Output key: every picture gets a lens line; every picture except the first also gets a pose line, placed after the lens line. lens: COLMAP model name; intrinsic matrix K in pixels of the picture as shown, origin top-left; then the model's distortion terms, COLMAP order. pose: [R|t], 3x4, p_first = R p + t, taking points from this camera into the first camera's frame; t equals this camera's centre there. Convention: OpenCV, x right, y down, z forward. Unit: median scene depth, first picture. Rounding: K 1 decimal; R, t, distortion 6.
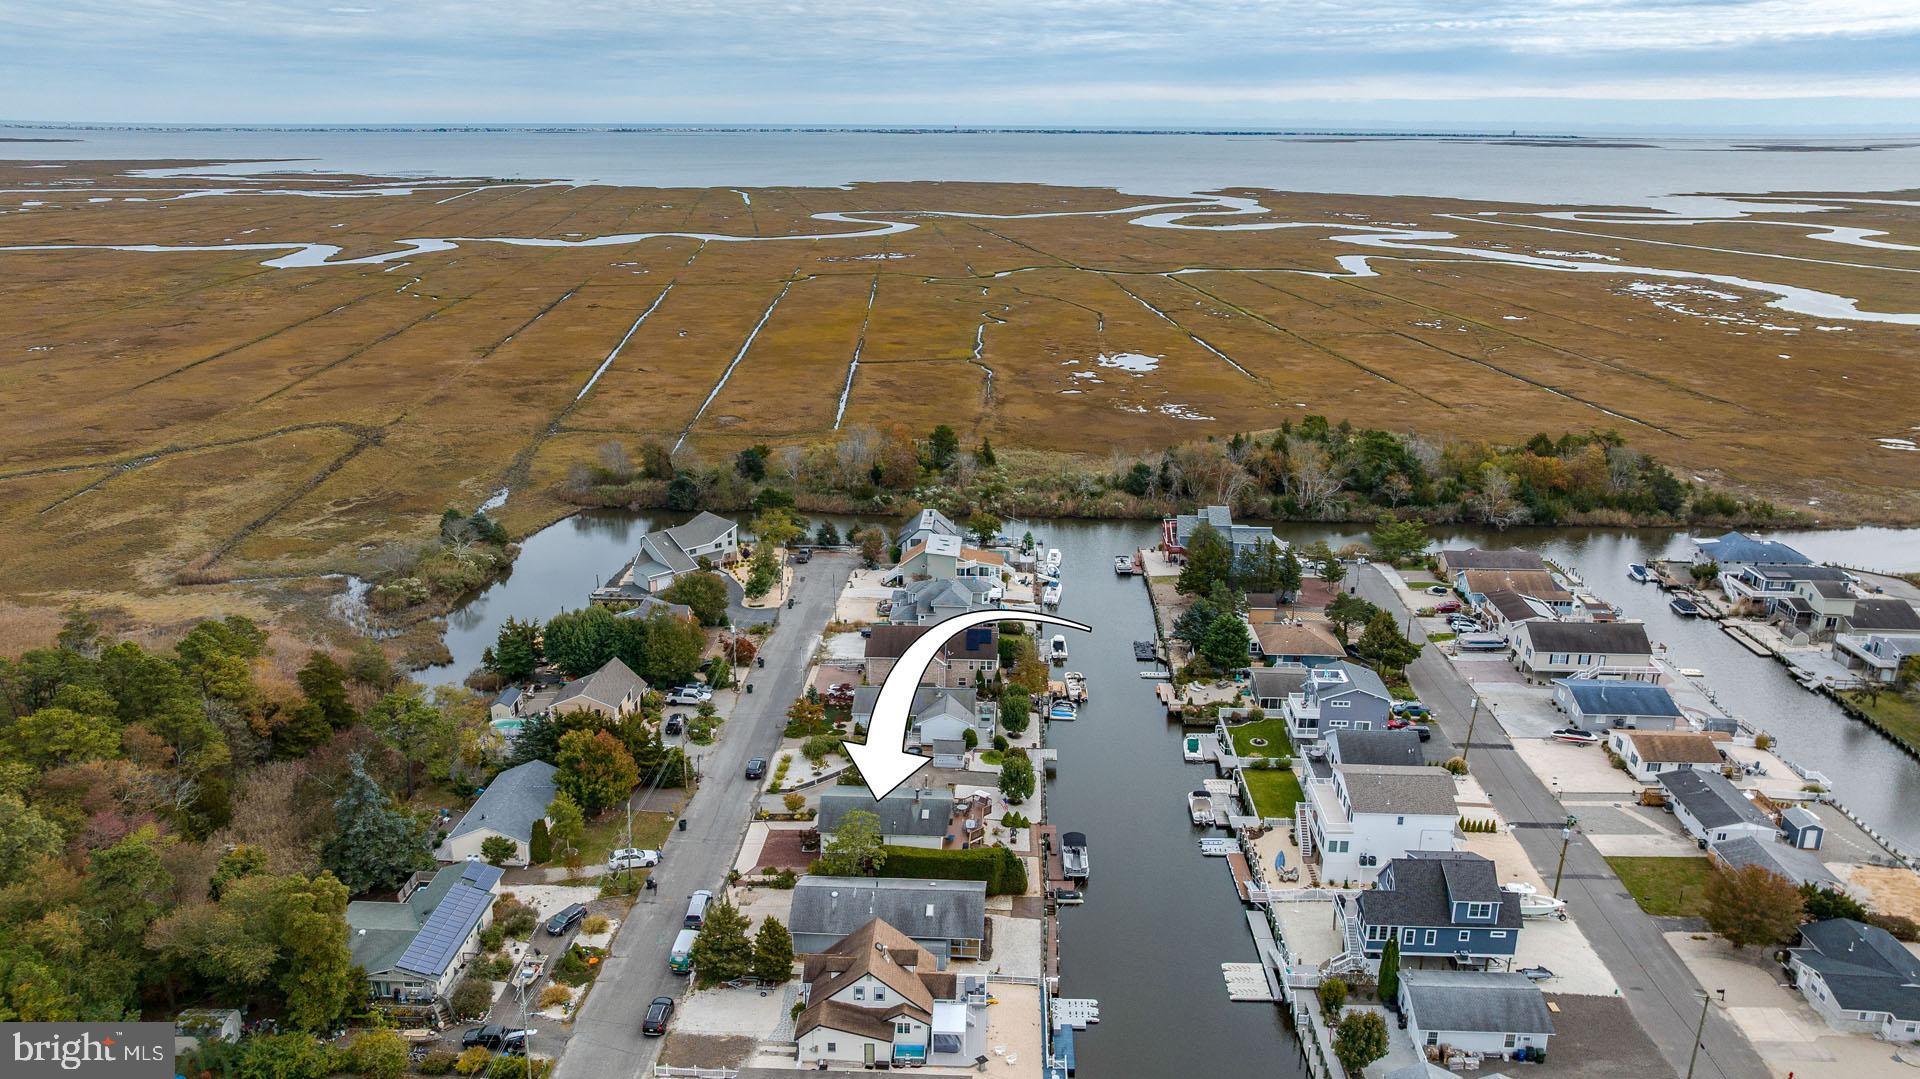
lens RADIAL K [[1351.0, 0, 960.0], [0, 1351.0, 539.5], [0, 0, 1]] dist [-0.021677, 0.003812]
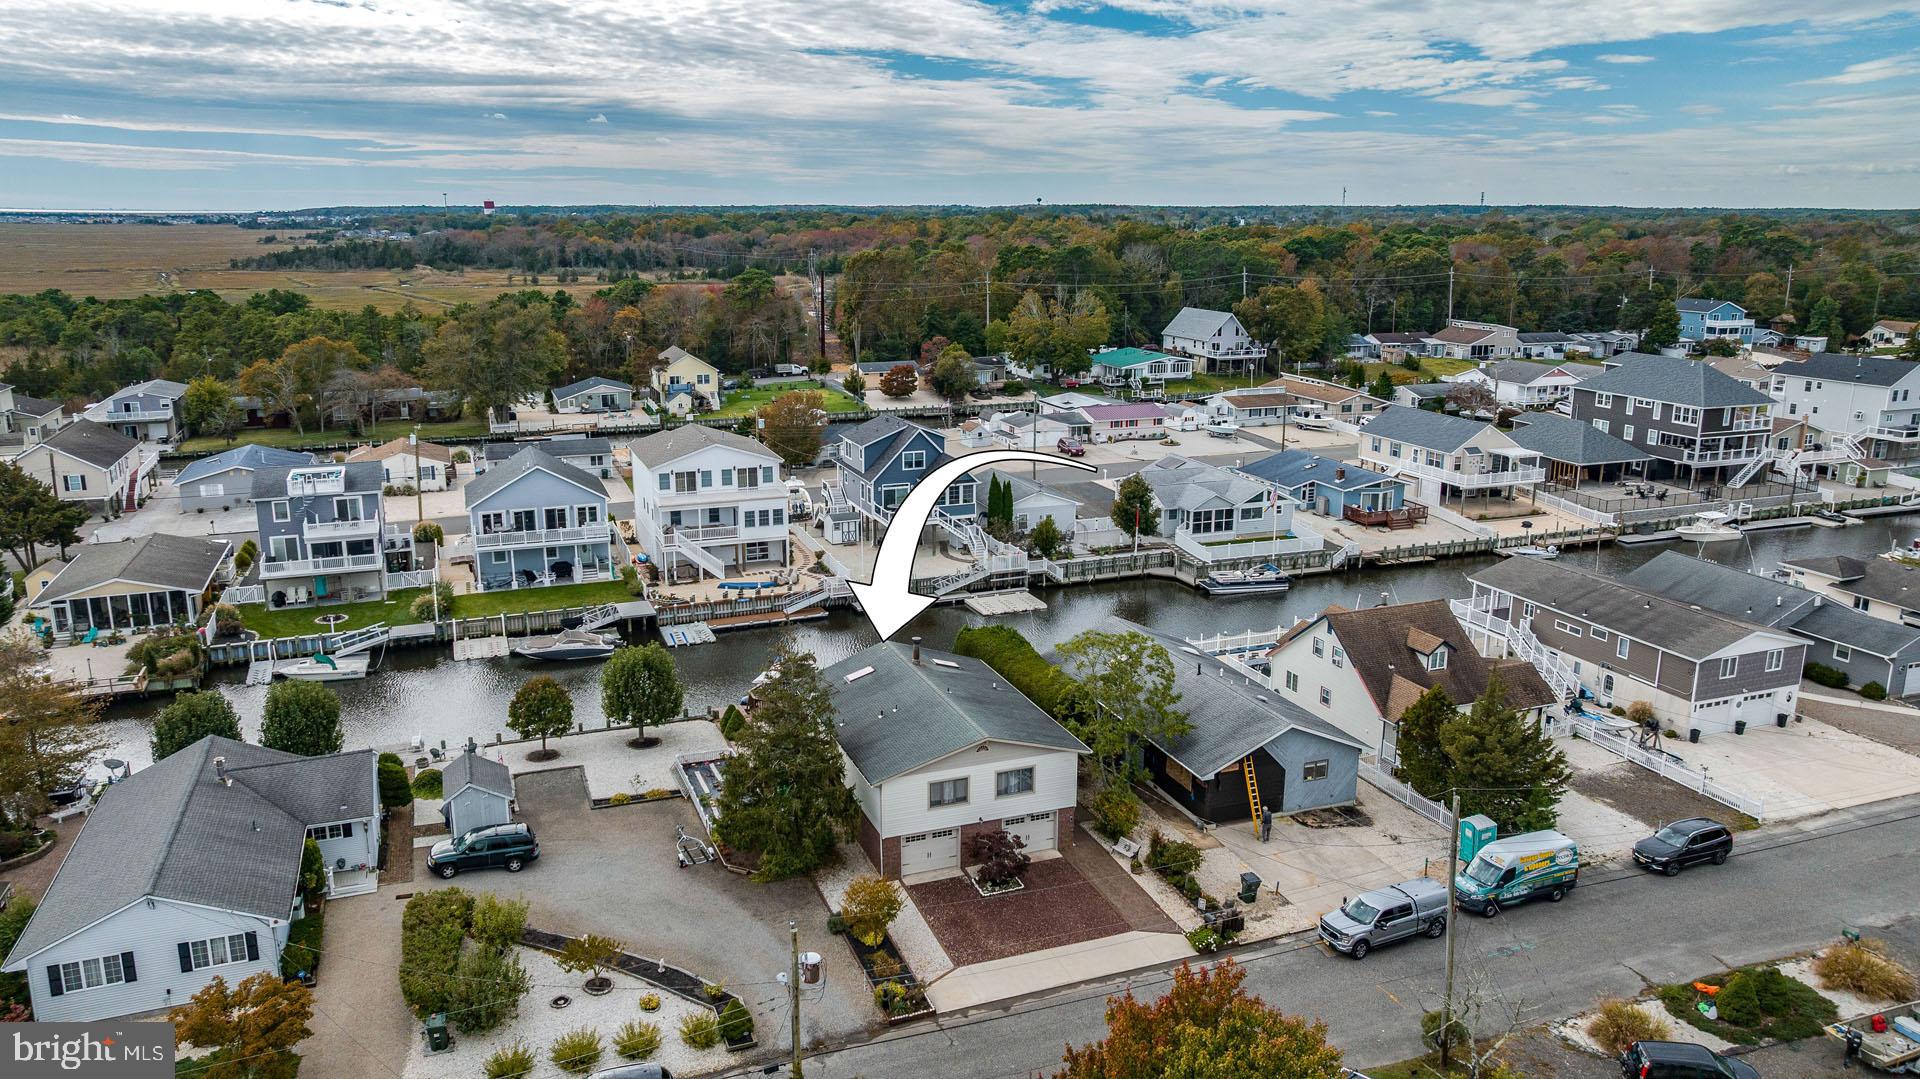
lens RADIAL K [[1351.0, 0, 960.0], [0, 1351.0, 539.5], [0, 0, 1]] dist [-0.021677, 0.003812]
pose [[-0.407086, -0.225738, 0.885056, -0.295008], [0.267387, 0.897077, 0.351790, -0.004882], [-0.873376, 0.379861, -0.304828, 0.736146]]
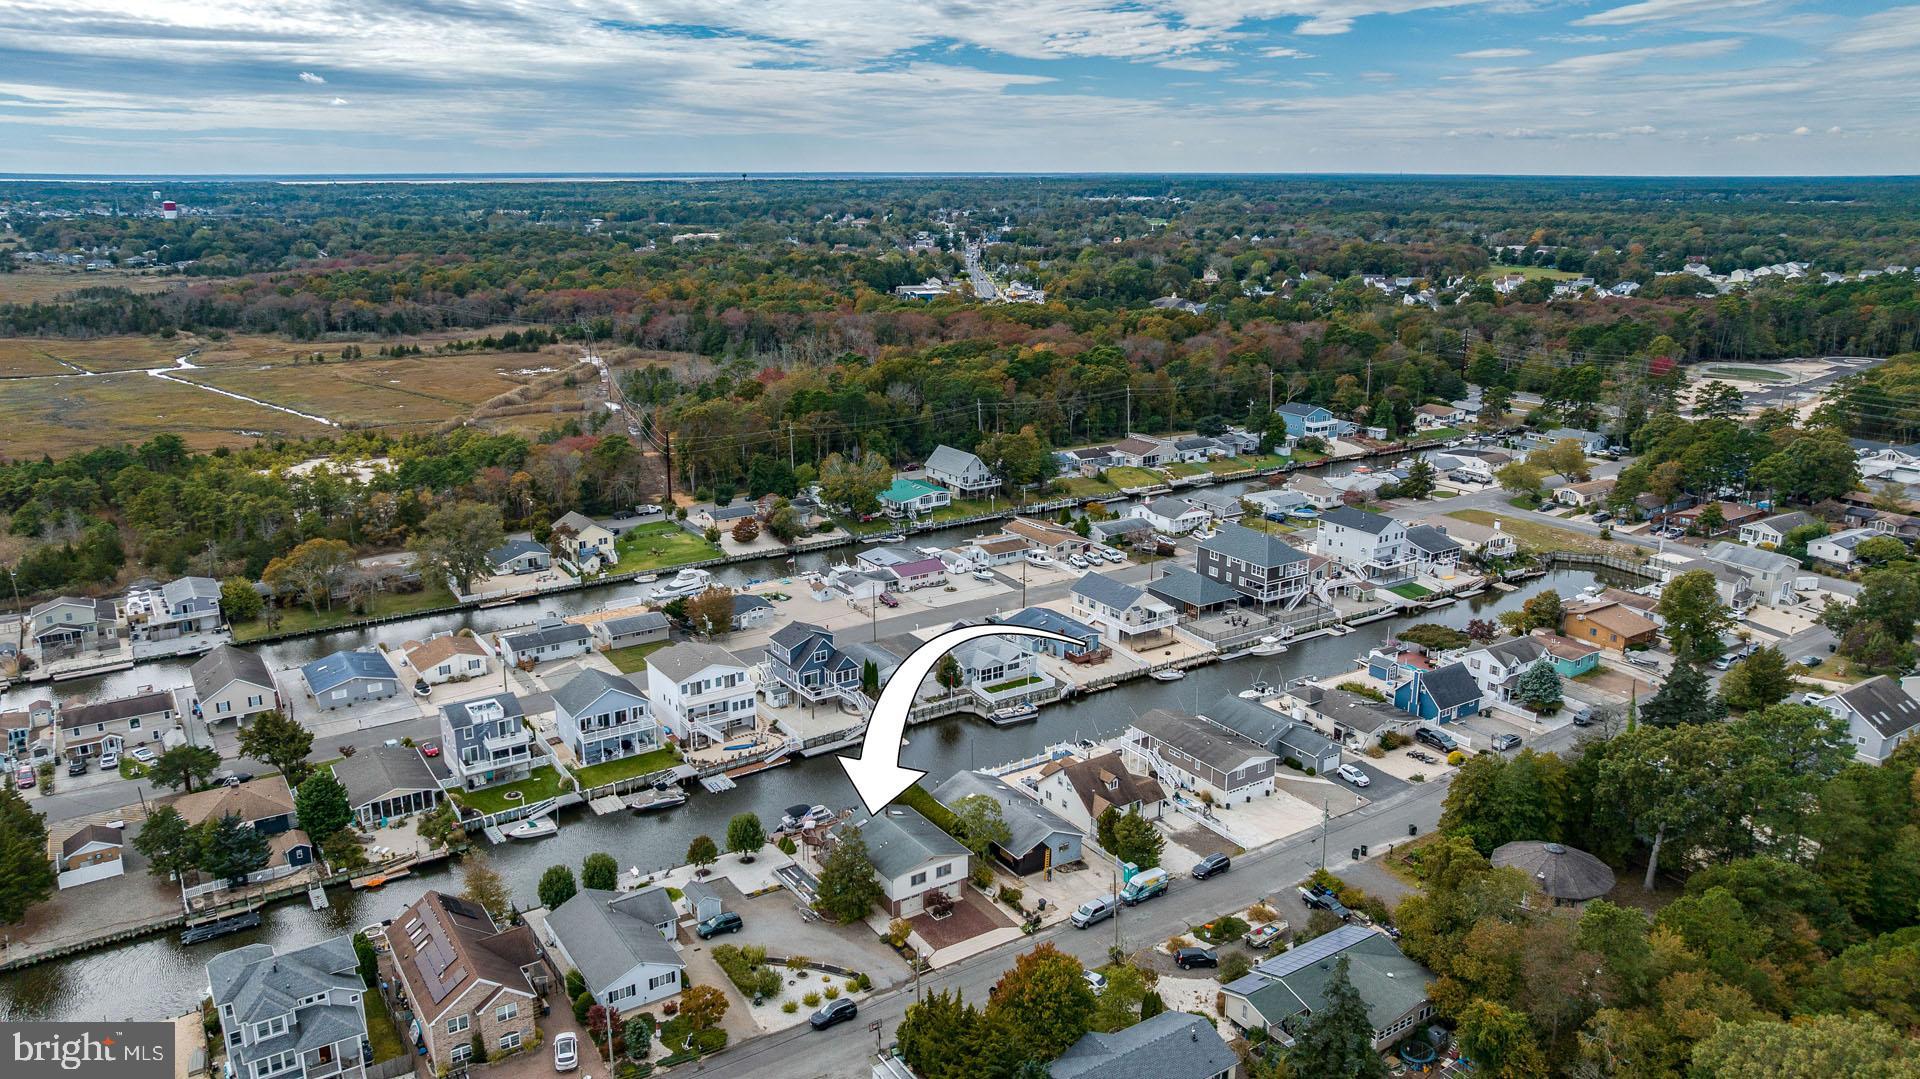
lens RADIAL K [[1348.1, 0, 960.0], [0, 1348.1, 539.5], [0, 0, 1]] dist [-0.011215, -0.001171]
pose [[-0.591992, -0.219995, 0.775337, -0.544316], [0.236425, 0.872295, 0.428023, -0.279668], [-0.770486, 0.436695, -0.464380, 0.889006]]
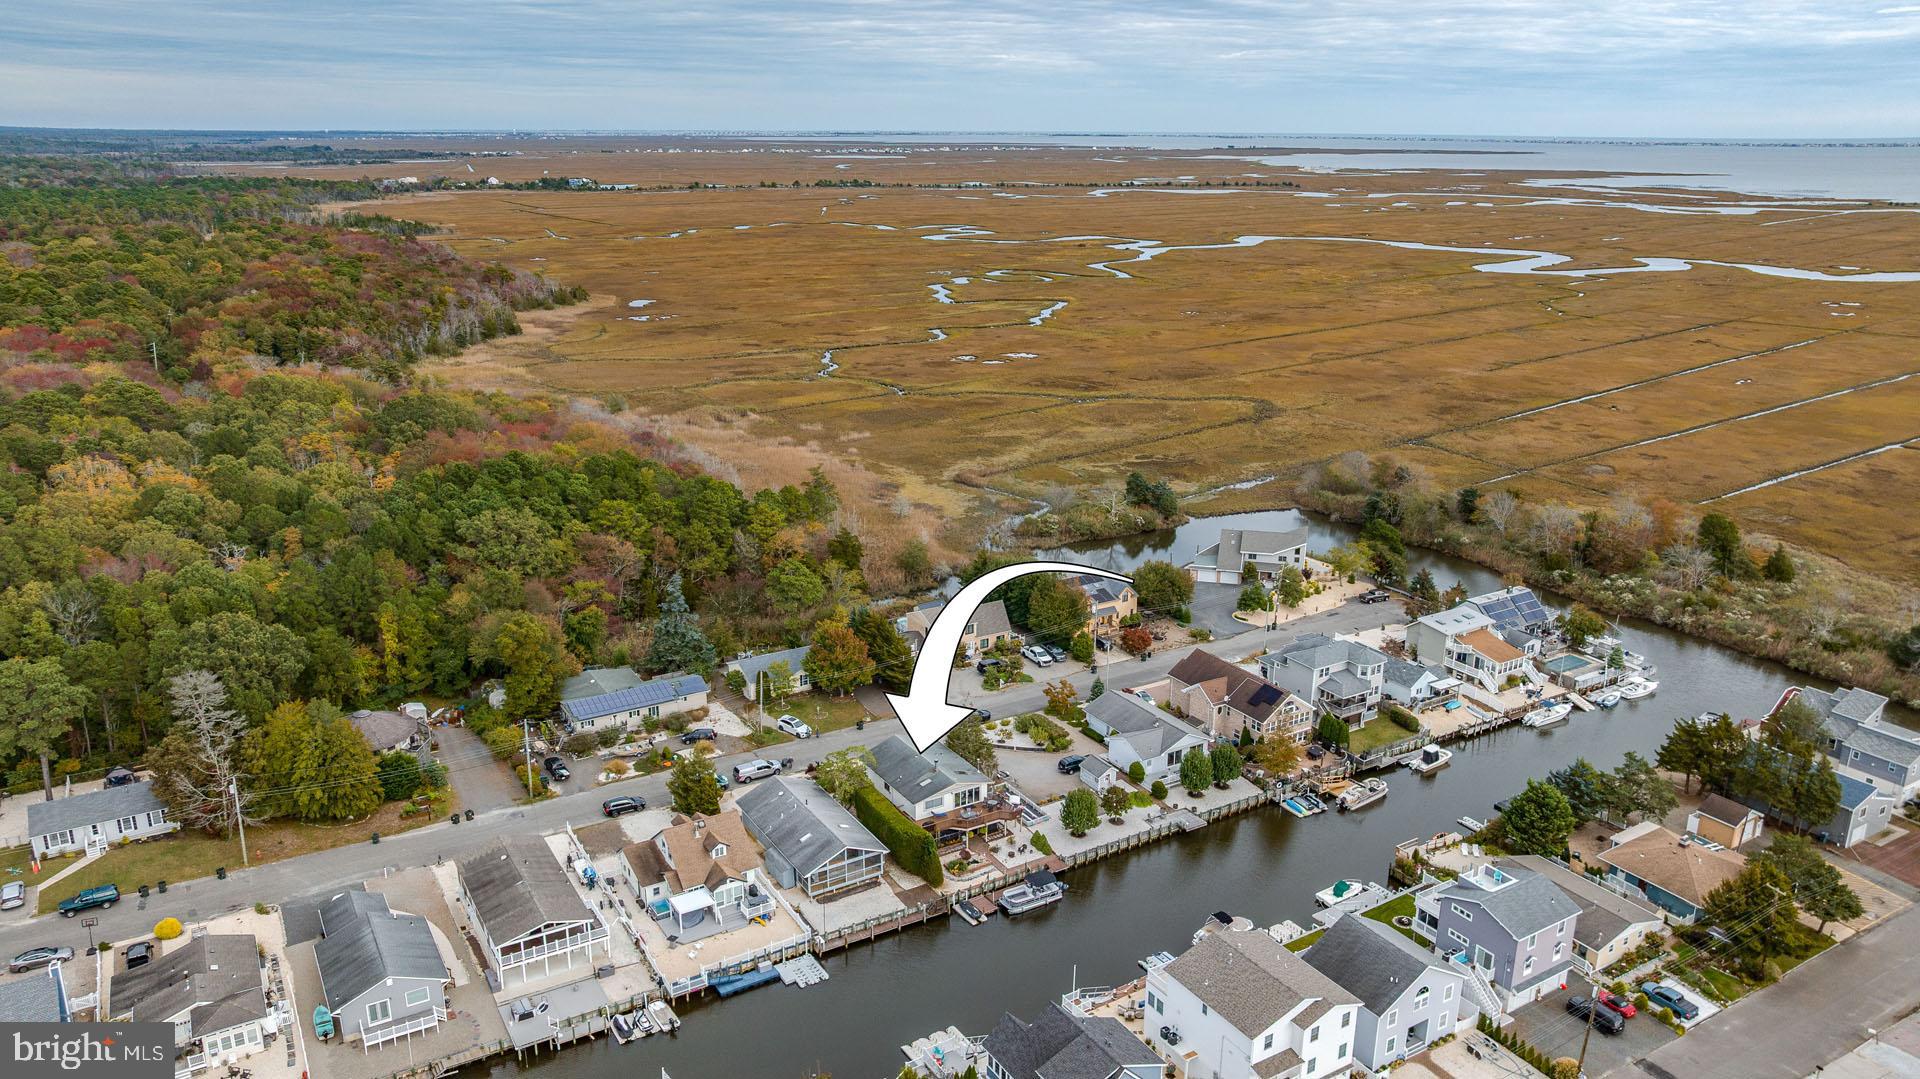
lens RADIAL K [[1348.1, 0, 960.0], [0, 1348.1, 539.5], [0, 0, 1]] dist [-0.011215, -0.001171]
pose [[0.550391, 0.239514, -0.799815, 0.514505], [-0.247986, 0.961633, 0.117321, -0.071675], [0.797228, 0.133771, 0.588670, 0.245931]]
